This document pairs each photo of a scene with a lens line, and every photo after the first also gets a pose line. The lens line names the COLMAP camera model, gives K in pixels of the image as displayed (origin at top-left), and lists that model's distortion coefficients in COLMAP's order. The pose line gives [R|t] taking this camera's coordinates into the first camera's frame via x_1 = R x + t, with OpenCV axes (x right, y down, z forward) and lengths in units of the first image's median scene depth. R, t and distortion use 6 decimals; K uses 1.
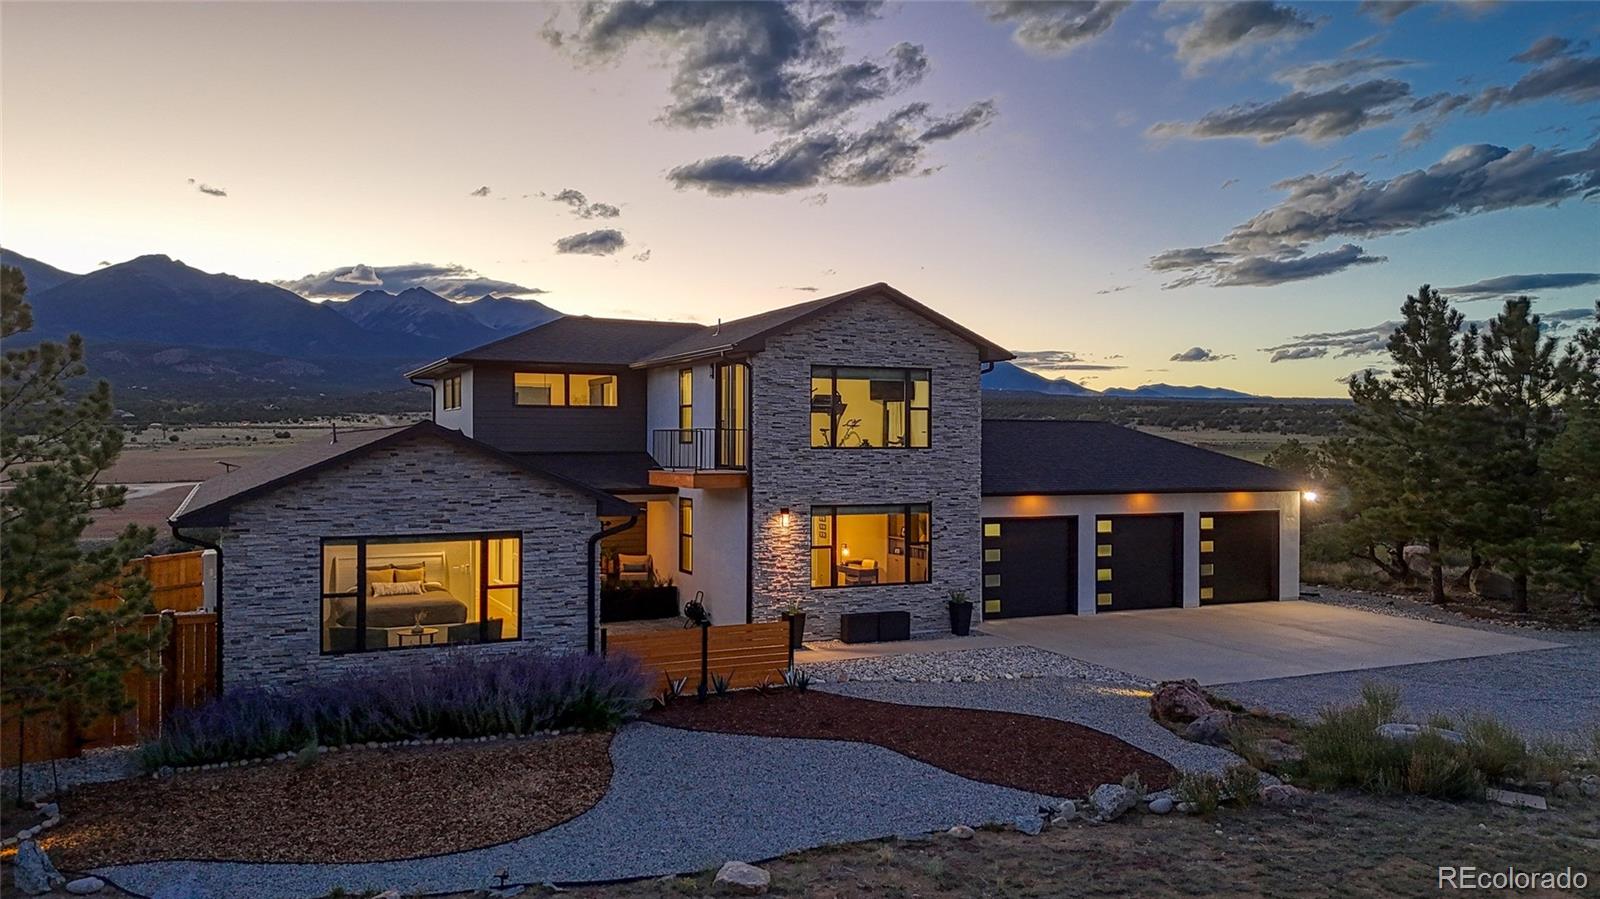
lens RADIAL K [[1196.8, 0, 757.1], [0, 1196.8, 456.6], [0, 0, 1]] dist [0.047240, -0.037996]
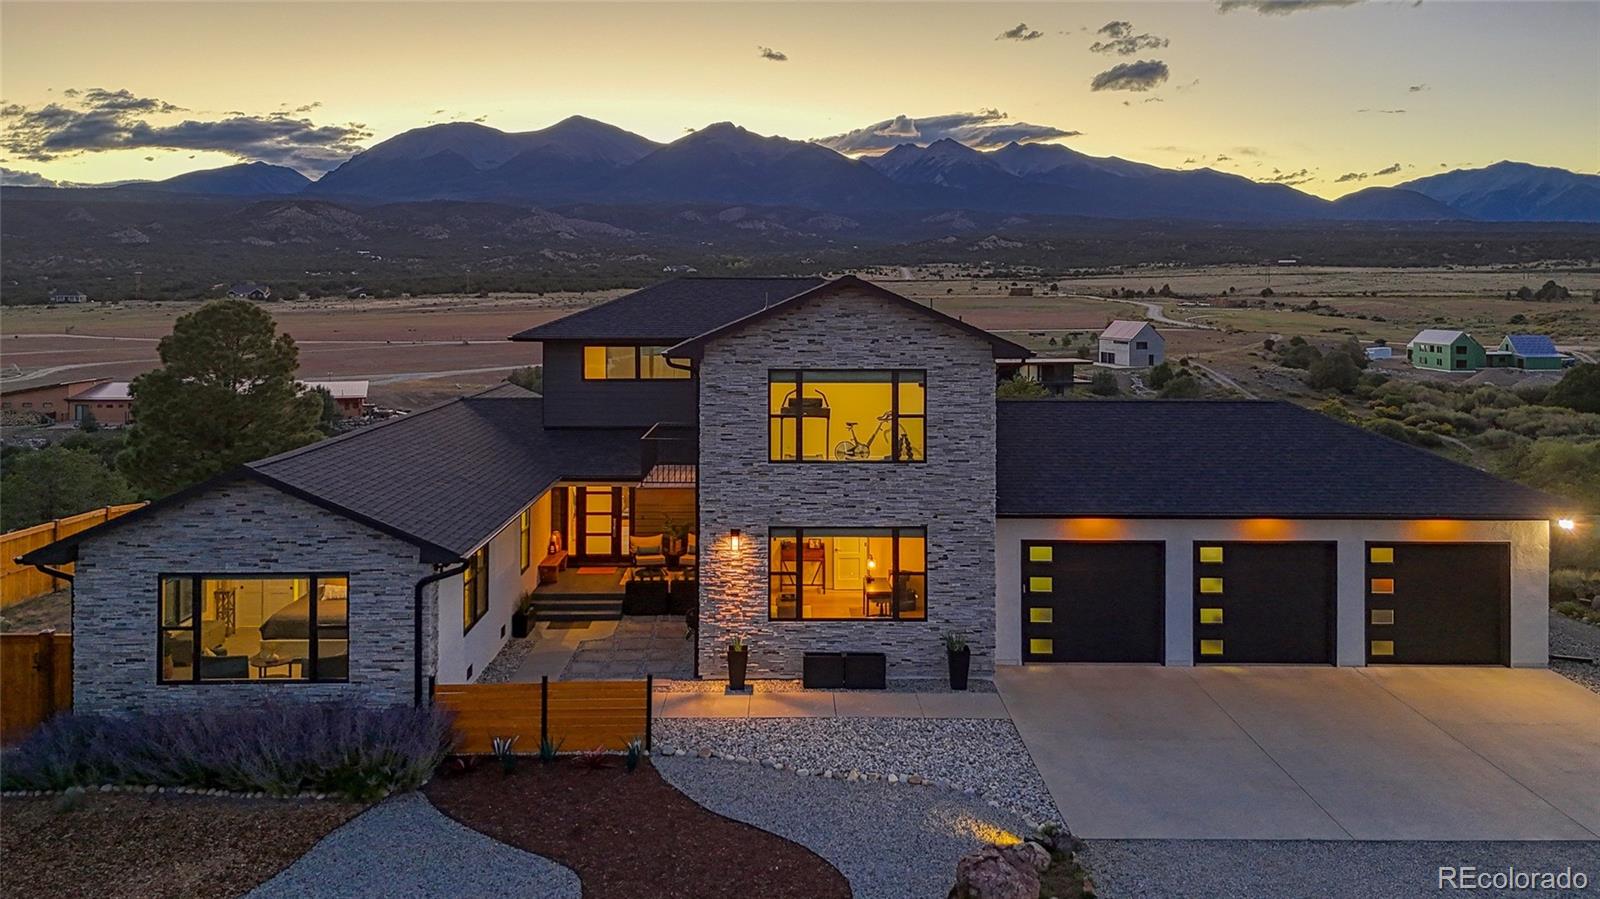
lens RADIAL K [[1196.8, 0, 769.3], [0, 1196.8, 341.8], [0, 0, 1]] dist [0.047240, -0.037996]
pose [[0.910450, 0.015207, -0.413340, 0.393700], [-0.001681, 0.999452, 0.033067, -0.120622], [0.413616, -0.029411, 0.909976, 0.185023]]
